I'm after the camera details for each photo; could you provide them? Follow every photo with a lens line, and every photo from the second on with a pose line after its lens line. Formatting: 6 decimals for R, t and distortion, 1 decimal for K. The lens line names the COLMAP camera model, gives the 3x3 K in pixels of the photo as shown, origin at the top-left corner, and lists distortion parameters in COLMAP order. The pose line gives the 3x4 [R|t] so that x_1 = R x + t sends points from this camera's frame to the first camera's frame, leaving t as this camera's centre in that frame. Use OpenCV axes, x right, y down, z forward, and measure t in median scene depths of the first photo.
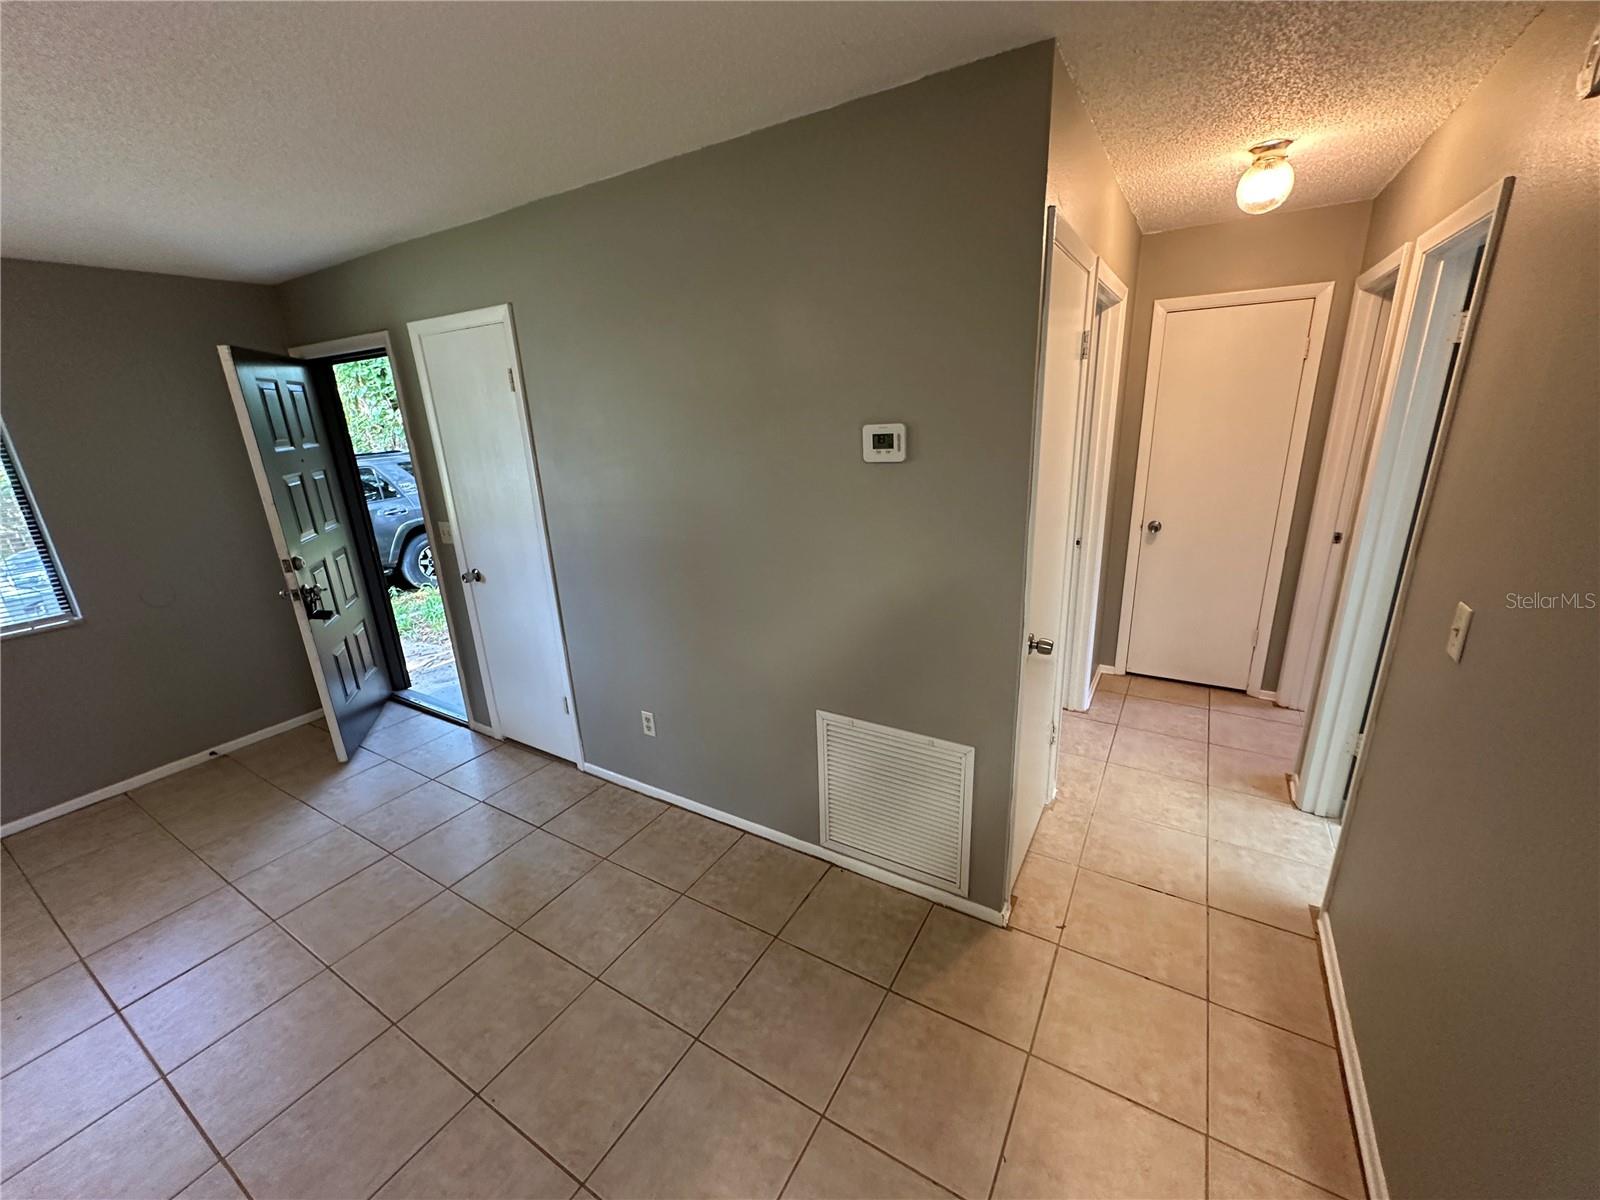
lens RADIAL K [[635.9, 0, 798.5], [0, 635.9, 598.7], [0, 0, 1]] dist [-0.001306, 0.000134]
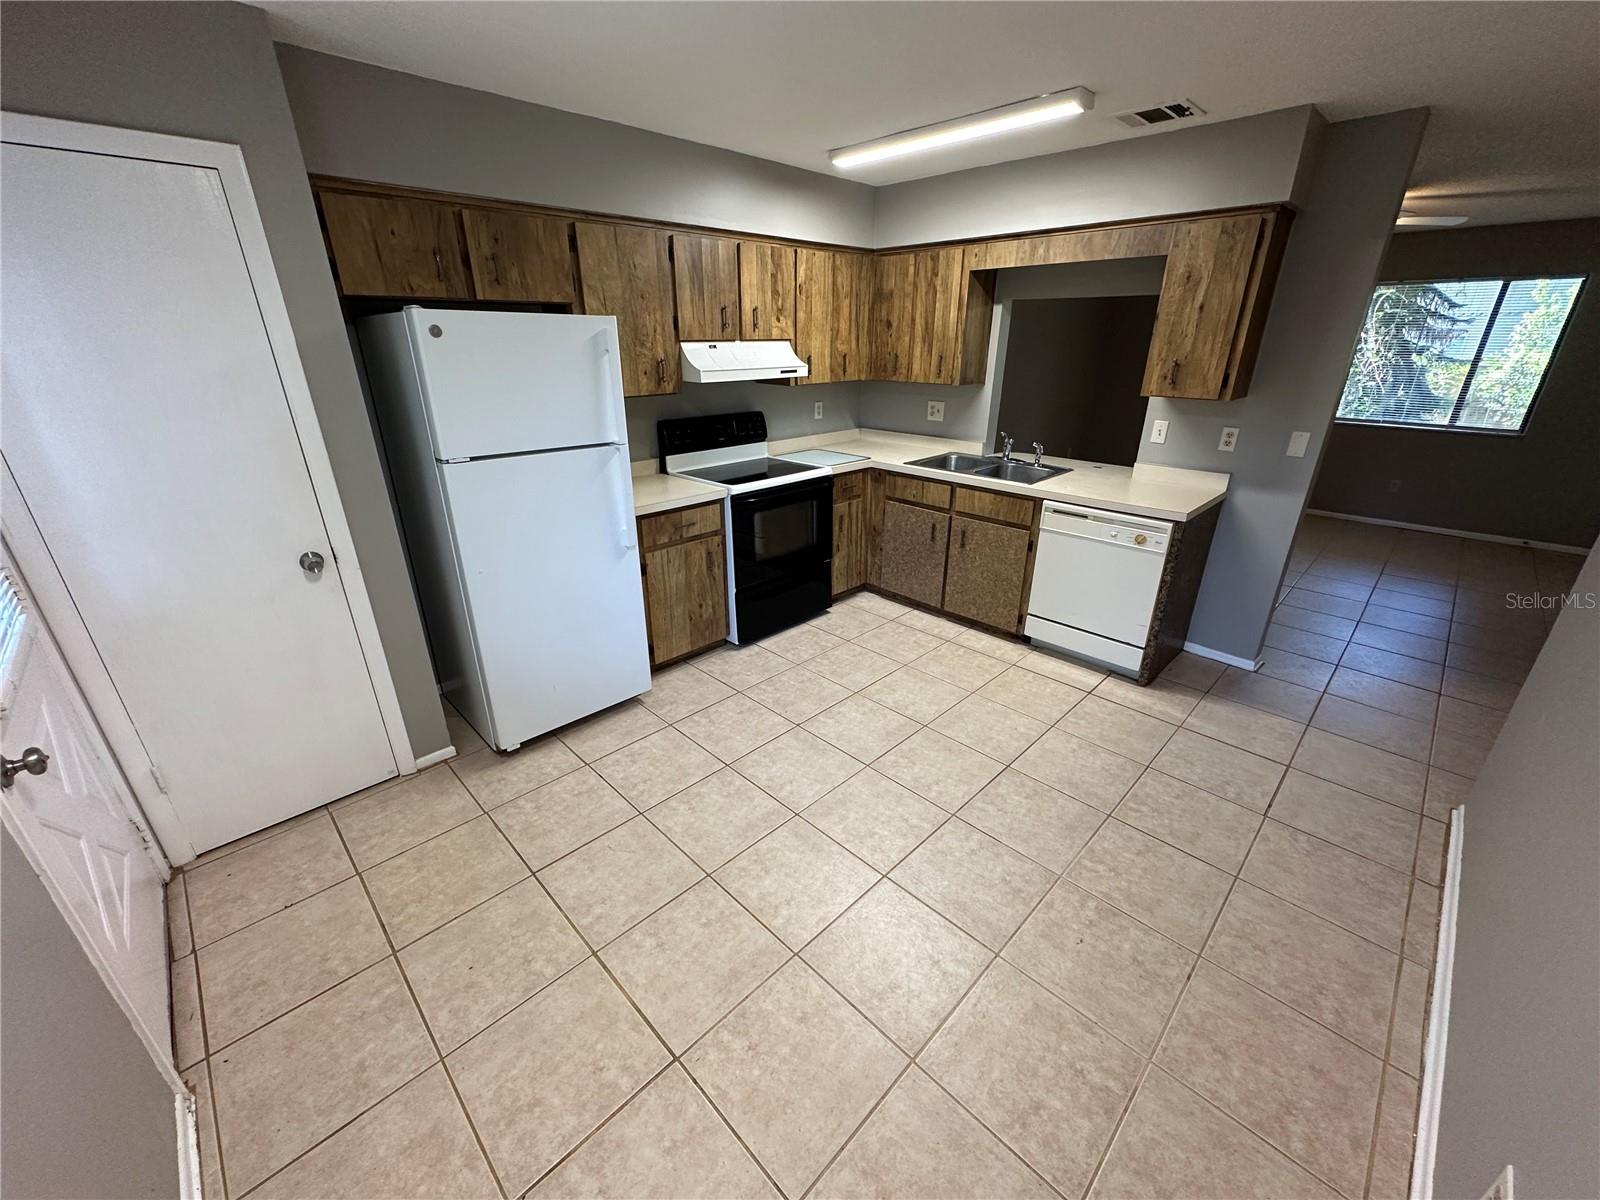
lens RADIAL K [[635.9, 0, 799.1], [0, 635.9, 598.0], [0, 0, 1]] dist [-0.001306, 0.000134]
pose [[-0.246725, 0.411046, -0.877592, 0.924451], [-0.279071, 0.837089, 0.470533, 0.123709], [0.928034, 0.361003, -0.091820, -0.448326]]
